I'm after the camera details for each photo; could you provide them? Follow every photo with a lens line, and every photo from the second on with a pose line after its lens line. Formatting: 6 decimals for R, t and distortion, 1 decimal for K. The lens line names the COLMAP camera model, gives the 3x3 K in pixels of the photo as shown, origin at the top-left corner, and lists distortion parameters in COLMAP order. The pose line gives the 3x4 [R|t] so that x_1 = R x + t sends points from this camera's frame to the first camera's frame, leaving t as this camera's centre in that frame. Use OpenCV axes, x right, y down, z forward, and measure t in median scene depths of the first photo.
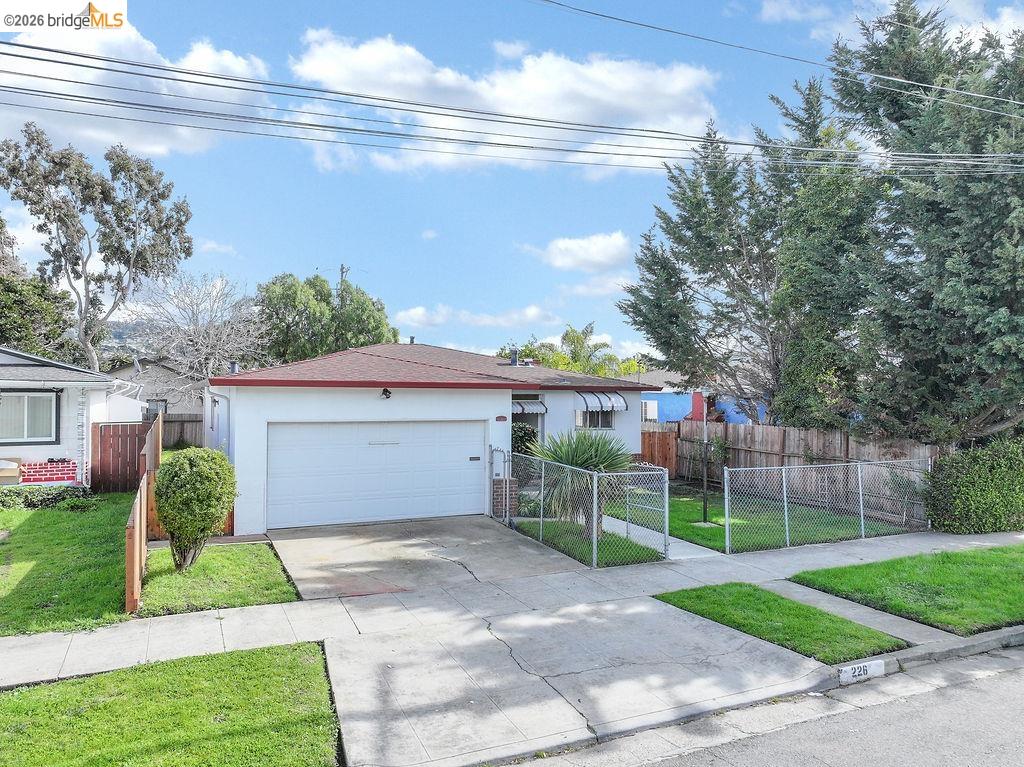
lens RADIAL K [[721.6, 0, 512.0], [0, 721.6, 383.5], [0, 0, 1]] dist [0.004768, 0.001796]
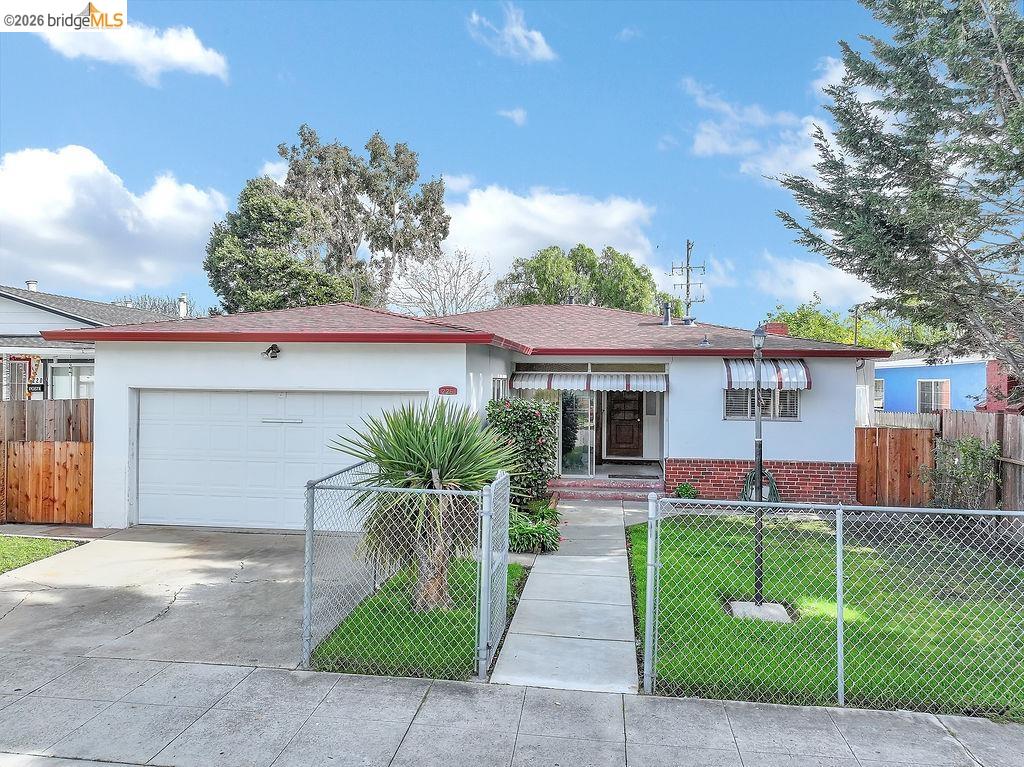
lens RADIAL K [[738.5, 0, 512.0], [0, 738.5, 383.5], [0, 0, 1]] dist [0.002749, 0.000086]
pose [[0.840818, 0.001820, -0.541315, 0.315038], [0.002181, 0.999975, 0.006751, 0.030937], [0.541314, -0.006857, 0.840792, 0.388190]]
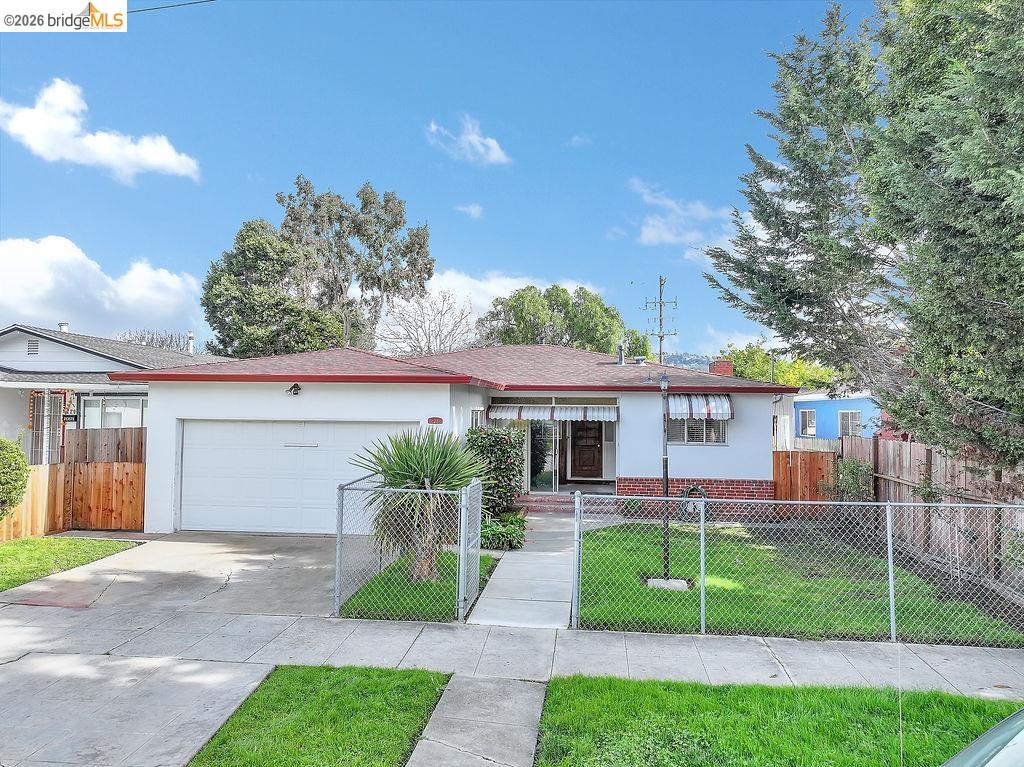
lens RADIAL K [[738.5, 0, 512.0], [0, 738.5, 383.5], [0, 0, 1]] dist [0.002749, 0.000086]
pose [[0.853229, -0.018948, -0.521192, 0.398620], [0.002374, 0.999471, -0.032451, 0.027710], [0.521530, 0.026451, 0.852823, 0.273079]]
